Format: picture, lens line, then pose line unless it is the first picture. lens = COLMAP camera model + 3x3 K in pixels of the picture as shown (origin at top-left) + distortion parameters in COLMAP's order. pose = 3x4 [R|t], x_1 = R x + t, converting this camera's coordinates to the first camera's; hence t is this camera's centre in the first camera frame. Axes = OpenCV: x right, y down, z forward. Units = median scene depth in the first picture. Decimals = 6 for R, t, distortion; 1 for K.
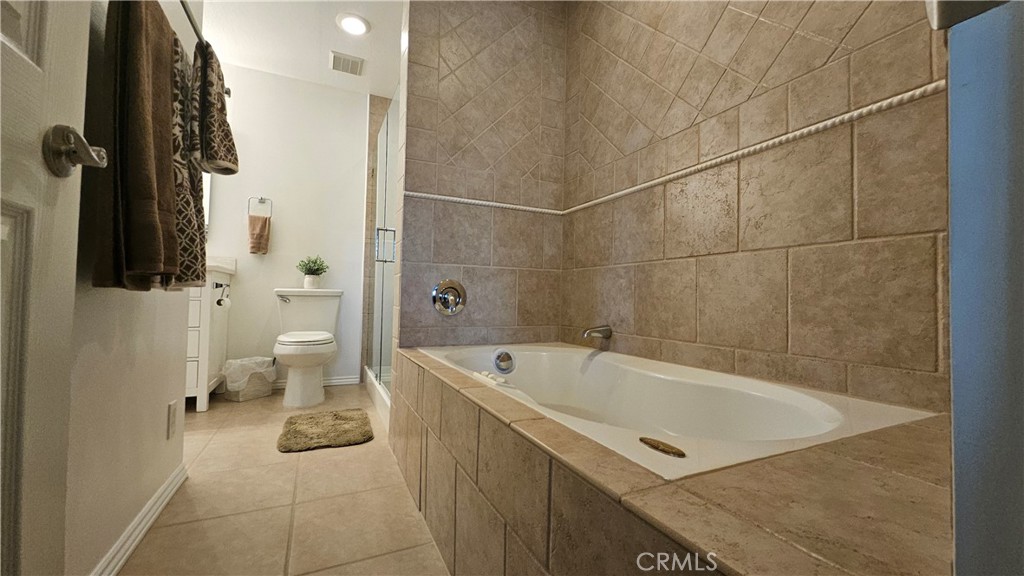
lens RADIAL K [[403.9, 0, 511.2], [0, 403.9, 287.5], [0, 0, 1]] dist [0.001898, 0.000161]
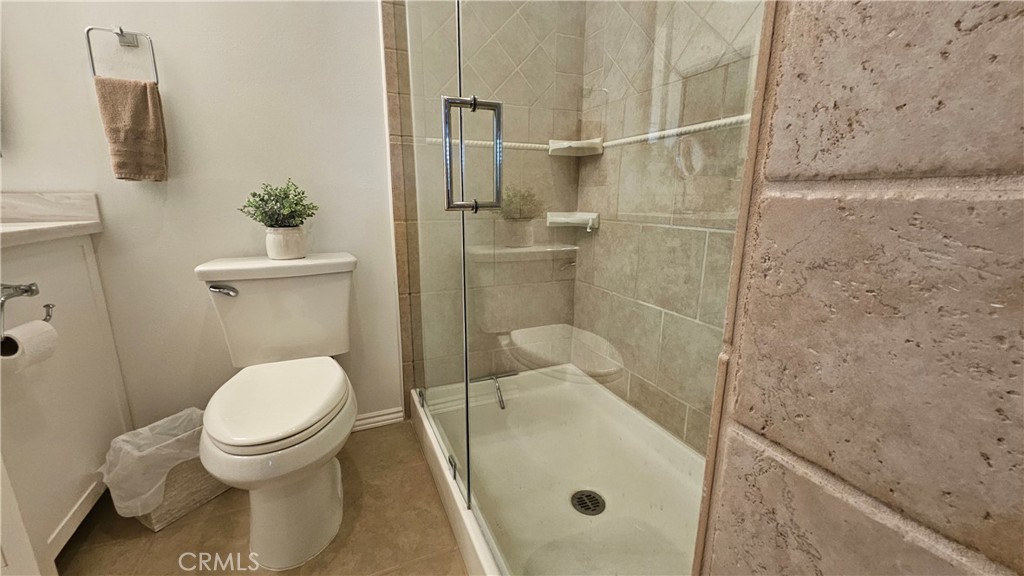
lens RADIAL K [[403.9, 0, 511.2], [0, 403.9, 285.6], [0, 0, 1]] dist [0.001898, 0.000161]
pose [[0.999635, -0.013489, -0.023417, -0.241521], [0.018673, 0.971159, 0.237702, -0.070284], [0.019535, -0.238052, 0.971056, 0.579891]]
